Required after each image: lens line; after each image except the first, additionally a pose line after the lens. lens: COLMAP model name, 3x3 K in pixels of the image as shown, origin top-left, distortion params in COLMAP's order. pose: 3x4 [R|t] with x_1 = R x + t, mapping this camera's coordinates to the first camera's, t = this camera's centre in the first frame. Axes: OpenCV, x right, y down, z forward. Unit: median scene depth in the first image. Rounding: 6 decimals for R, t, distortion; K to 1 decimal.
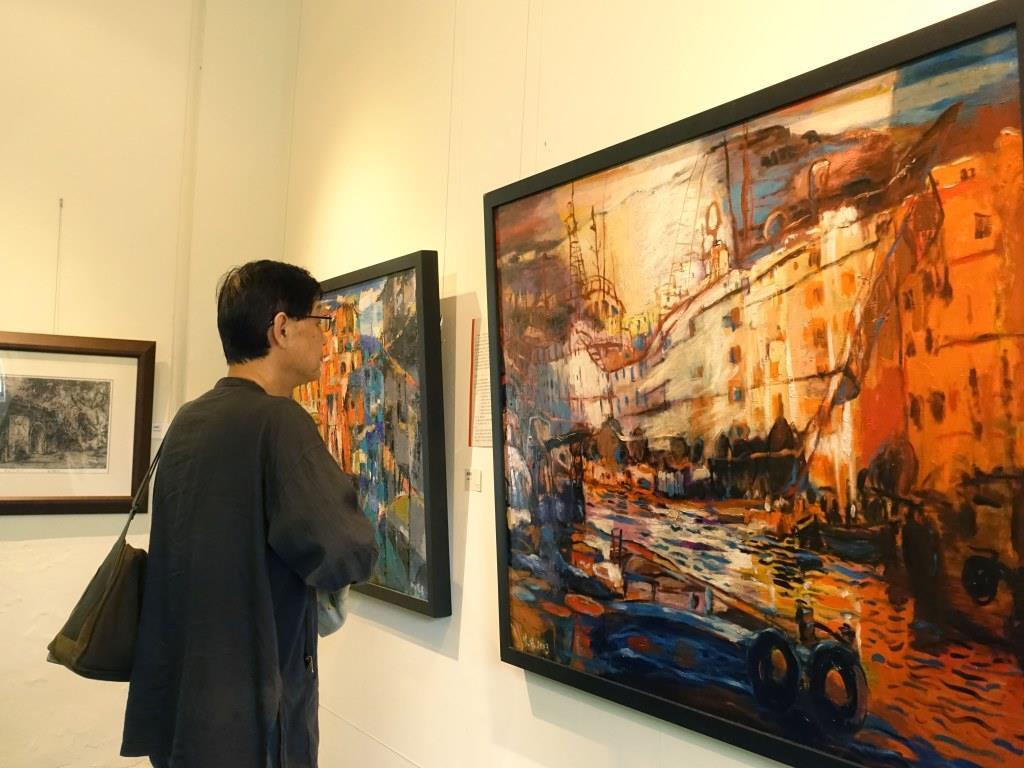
lens RADIAL K [[986.9, 0, 512.2], [0, 986.9, 384.0], [0, 0, 1]] dist [-0.018090, 0.000000]
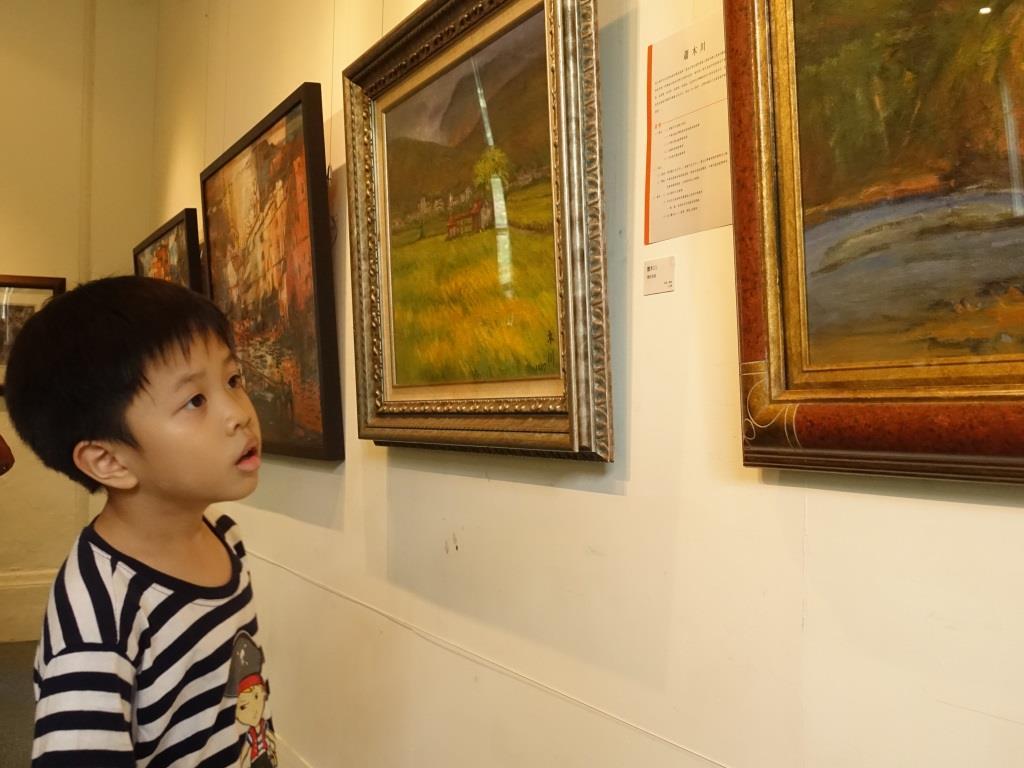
lens RADIAL K [[986.9, 0, 511.8], [0, 986.9, 385.7], [0, 0, 1]] dist [-0.018090, 0.000000]
pose [[0.998783, -0.021266, -0.044508, 0.788961], [0.023125, 0.998863, 0.041682, 0.156371], [0.043571, -0.042661, 0.998139, -0.941353]]
